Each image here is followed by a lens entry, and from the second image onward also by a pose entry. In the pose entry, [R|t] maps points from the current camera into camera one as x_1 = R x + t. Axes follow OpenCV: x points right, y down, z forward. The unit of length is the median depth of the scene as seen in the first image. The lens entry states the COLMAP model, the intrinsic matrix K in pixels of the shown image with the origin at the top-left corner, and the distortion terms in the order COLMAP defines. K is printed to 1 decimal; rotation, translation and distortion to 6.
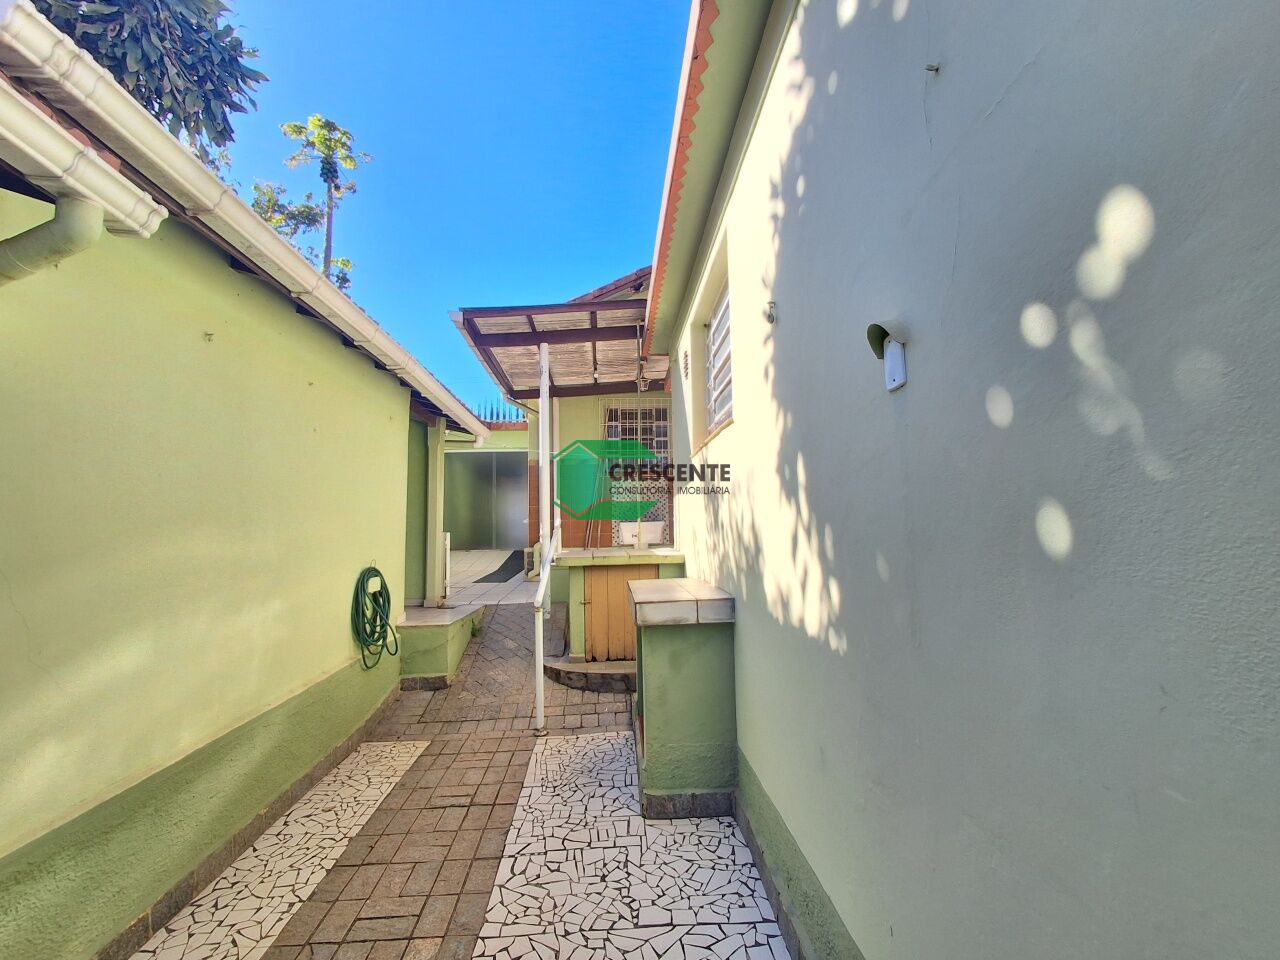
lens RADIAL K [[587.2, 0, 637.8], [0, 587.2, 479.5], [0, 0, 1]] dist [-0.008974, 0.002328]
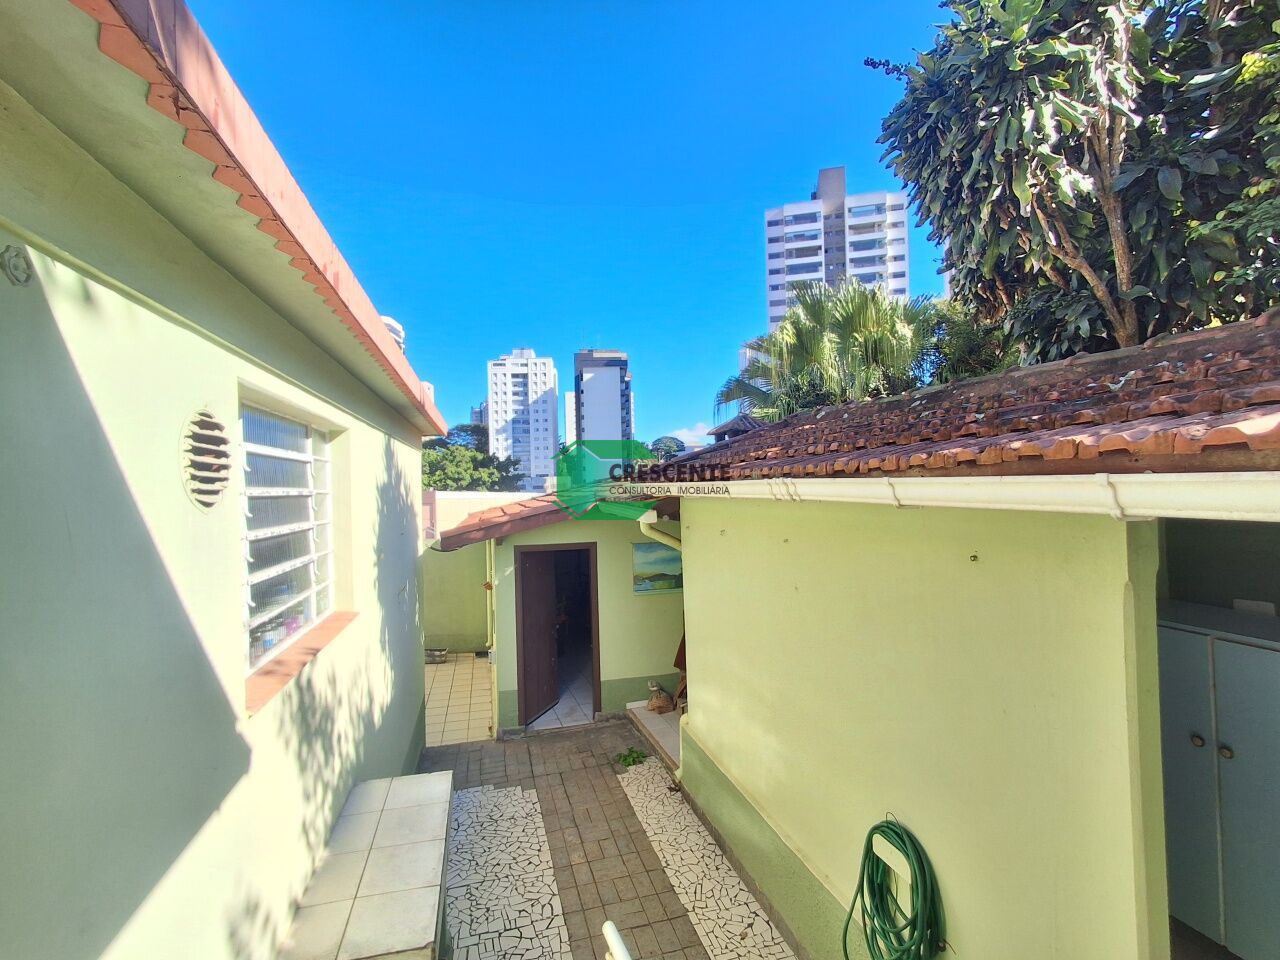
lens RADIAL K [[587.2, 0, 639.4], [0, 587.2, 481.8], [0, 0, 1]] dist [-0.008974, 0.002328]
pose [[-0.976253, 0.041148, -0.212692, -0.099751], [0.060508, 0.994514, -0.085331, -0.161726], [0.208014, -0.096175, -0.973386, 1.602897]]
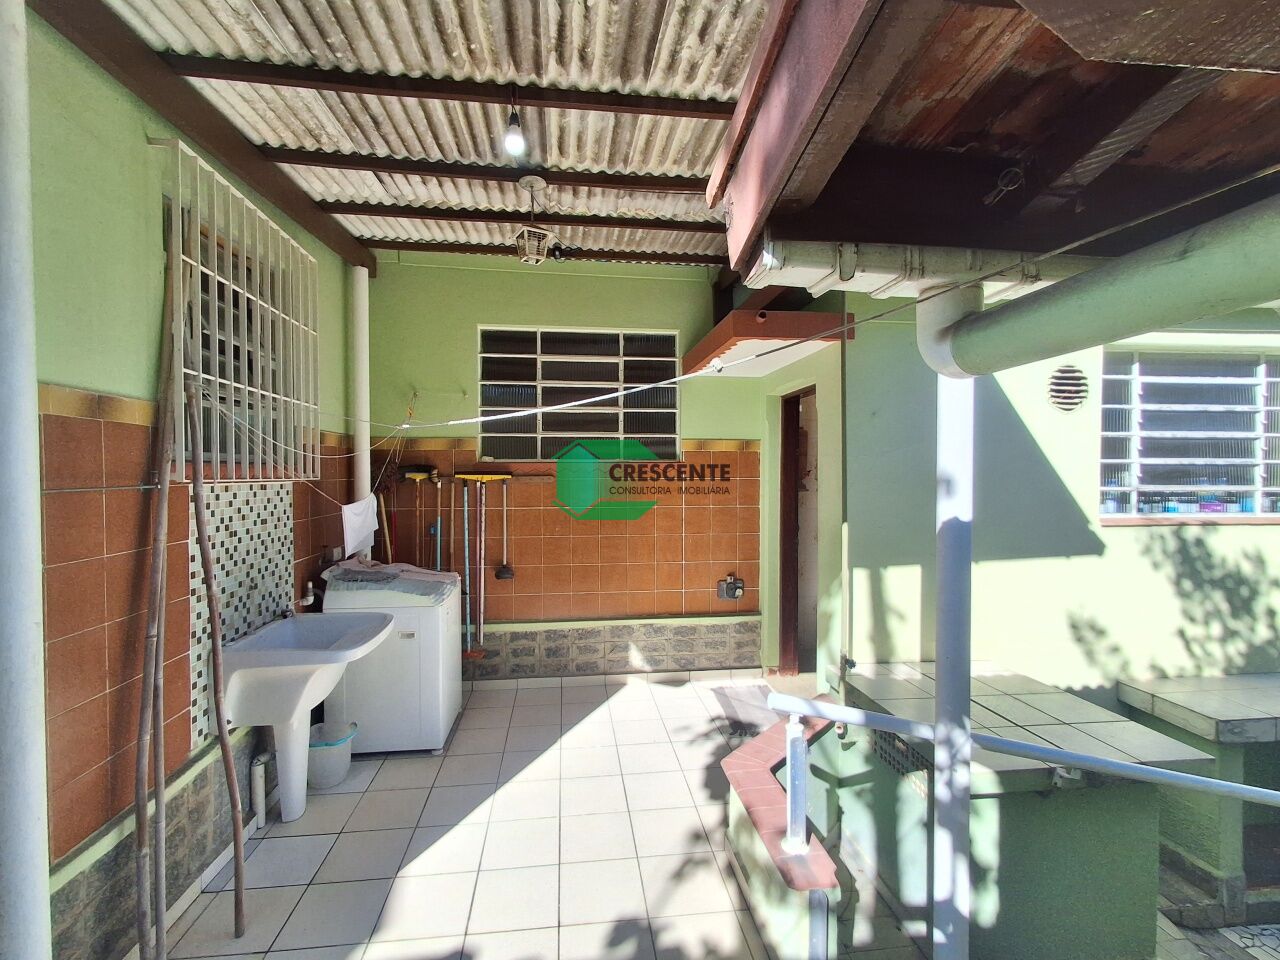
lens RADIAL K [[587.2, 0, 635.1], [0, 587.2, 476.5], [0, 0, 1]] dist [-0.008974, 0.002328]
pose [[-0.066423, 0.005581, 0.997776, -0.670979], [-0.084406, 0.996369, -0.011192, -0.045033], [-0.994215, -0.084961, -0.065711, 1.799993]]
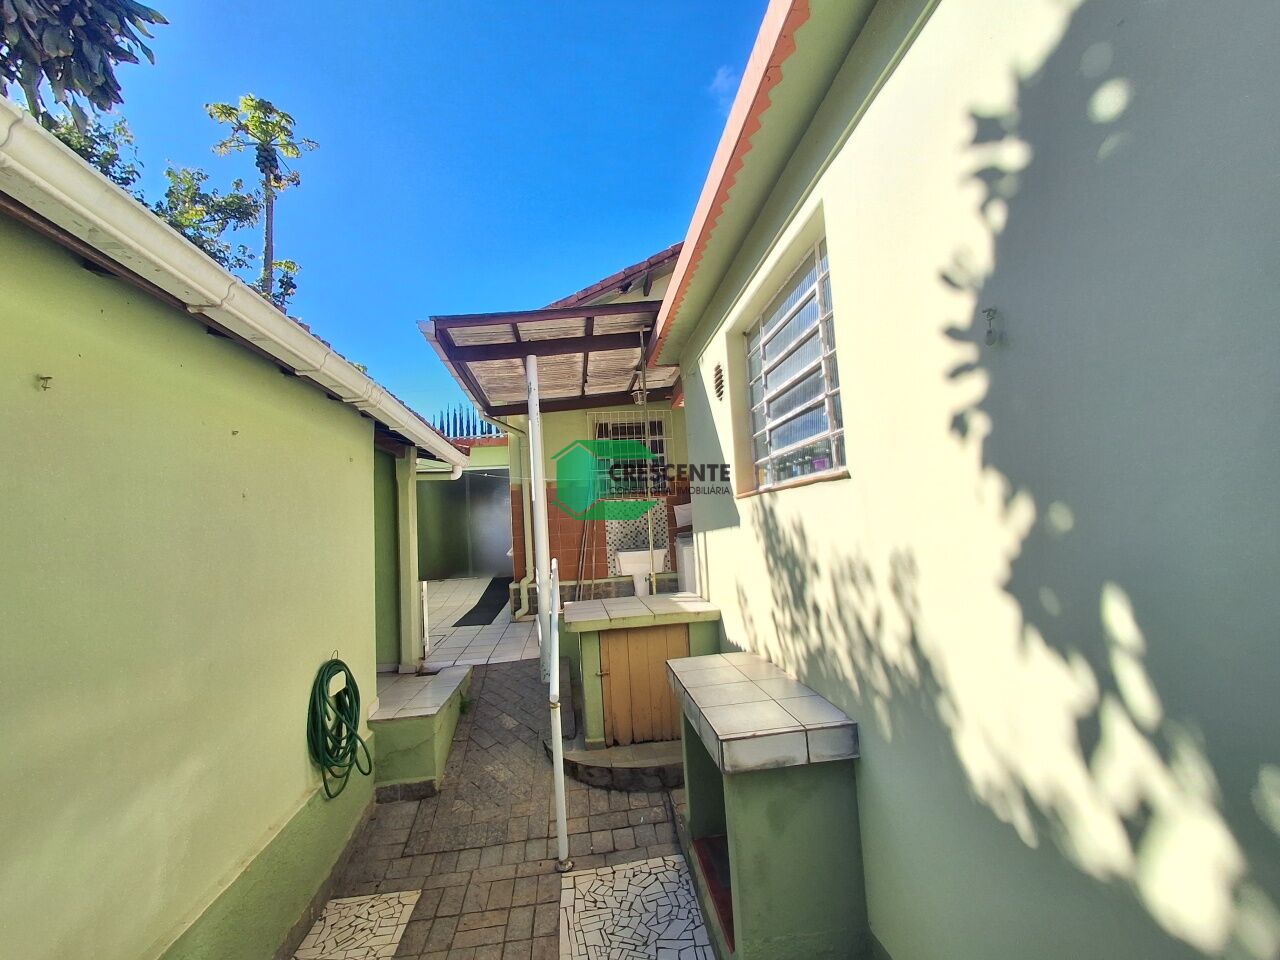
lens RADIAL K [[587.2, 0, 638.6], [0, 587.2, 480.5], [0, 0, 1]] dist [-0.008974, 0.002328]
pose [[0.997743, -0.034868, 0.057394, -0.093347], [0.034749, 0.999391, 0.003060, -0.074829], [-0.057465, -0.001058, 0.998347, 0.218858]]
